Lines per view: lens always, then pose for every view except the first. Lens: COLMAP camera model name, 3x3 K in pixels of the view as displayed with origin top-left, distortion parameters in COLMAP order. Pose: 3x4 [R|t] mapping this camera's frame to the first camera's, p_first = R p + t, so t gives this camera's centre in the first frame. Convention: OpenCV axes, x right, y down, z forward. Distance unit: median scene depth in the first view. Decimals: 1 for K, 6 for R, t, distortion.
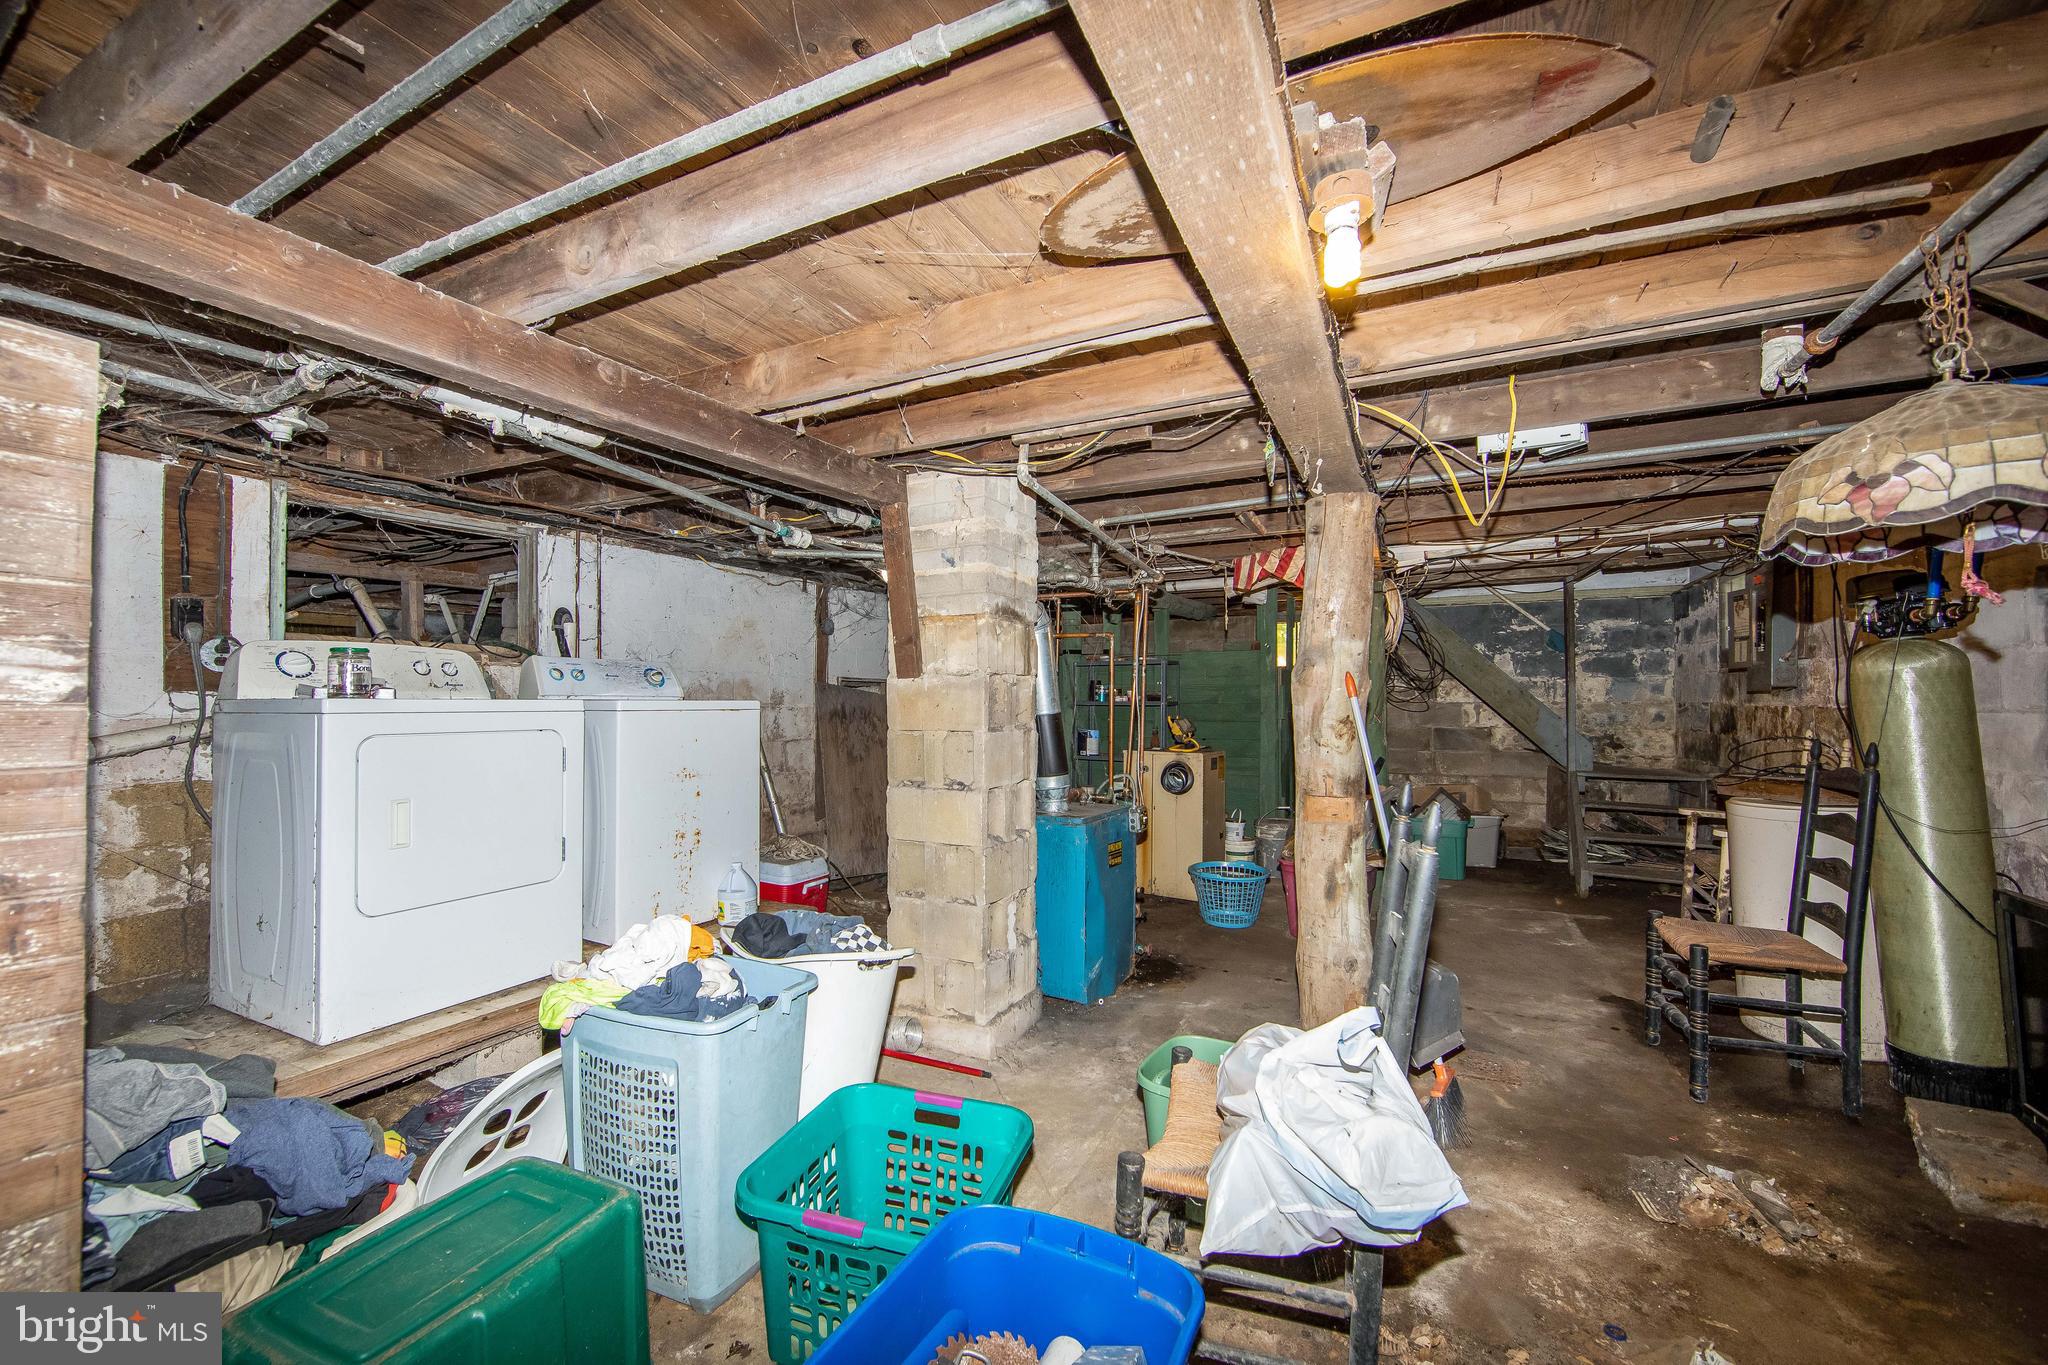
lens RADIAL K [[814.5, 0, 1014.0], [0, 814.5, 694.6], [0, 0, 1]] dist [-0.010948, 0.002848]
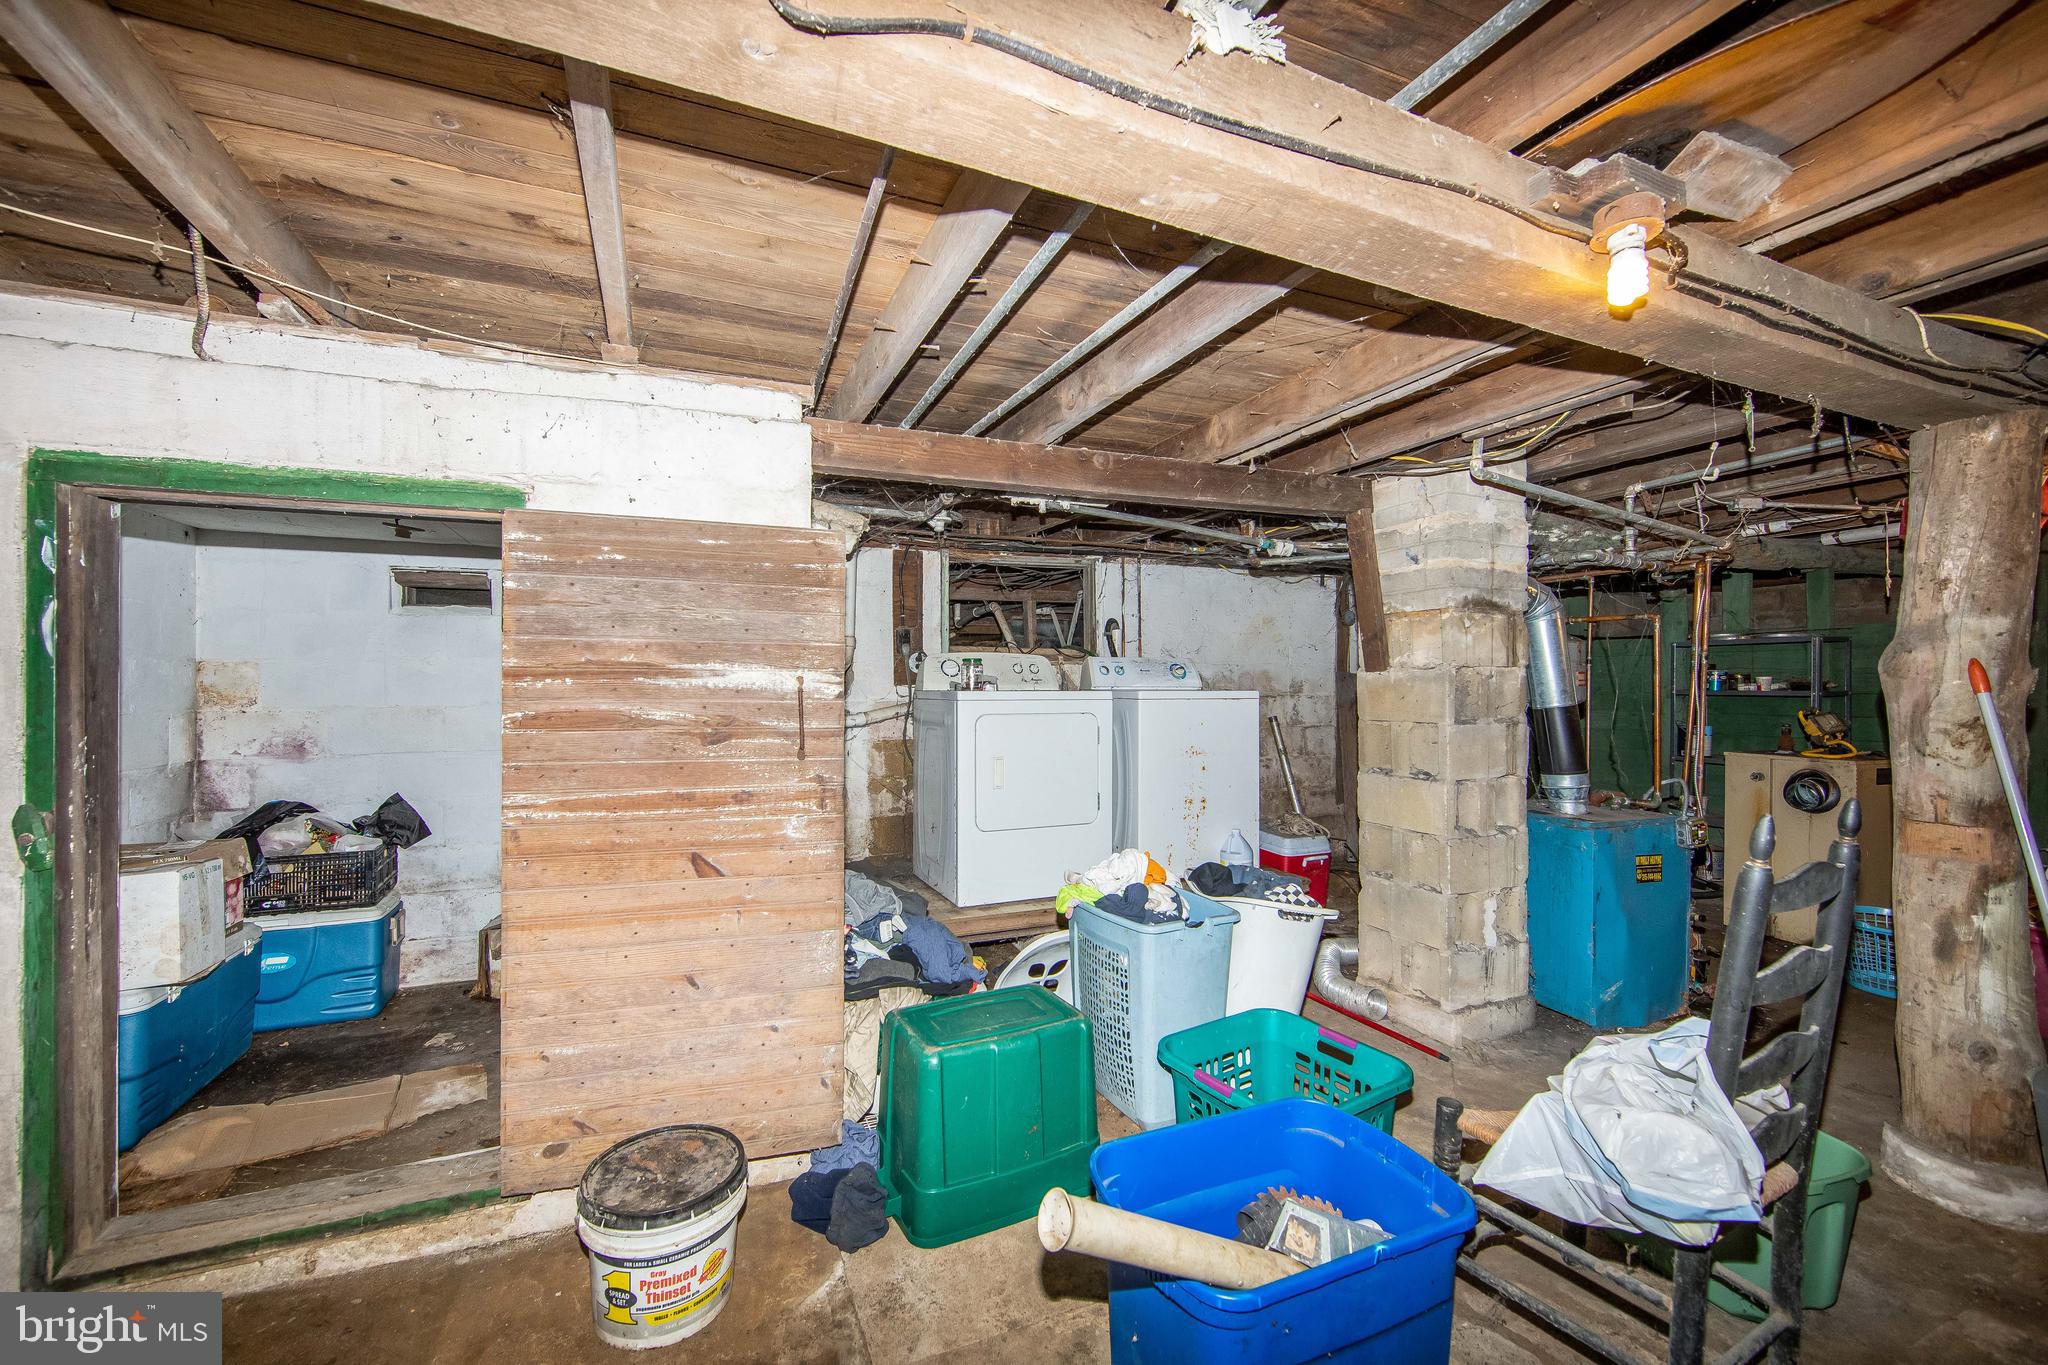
lens RADIAL K [[814.5, 0, 1014.0], [0, 814.5, 694.6], [0, 0, 1]] dist [-0.010948, 0.002848]
pose [[0.769227, 0.008150, -0.638924, 0.204519], [0.004831, 0.999816, 0.018570, -0.013488], [0.638957, -0.017371, 0.769046, -0.132438]]
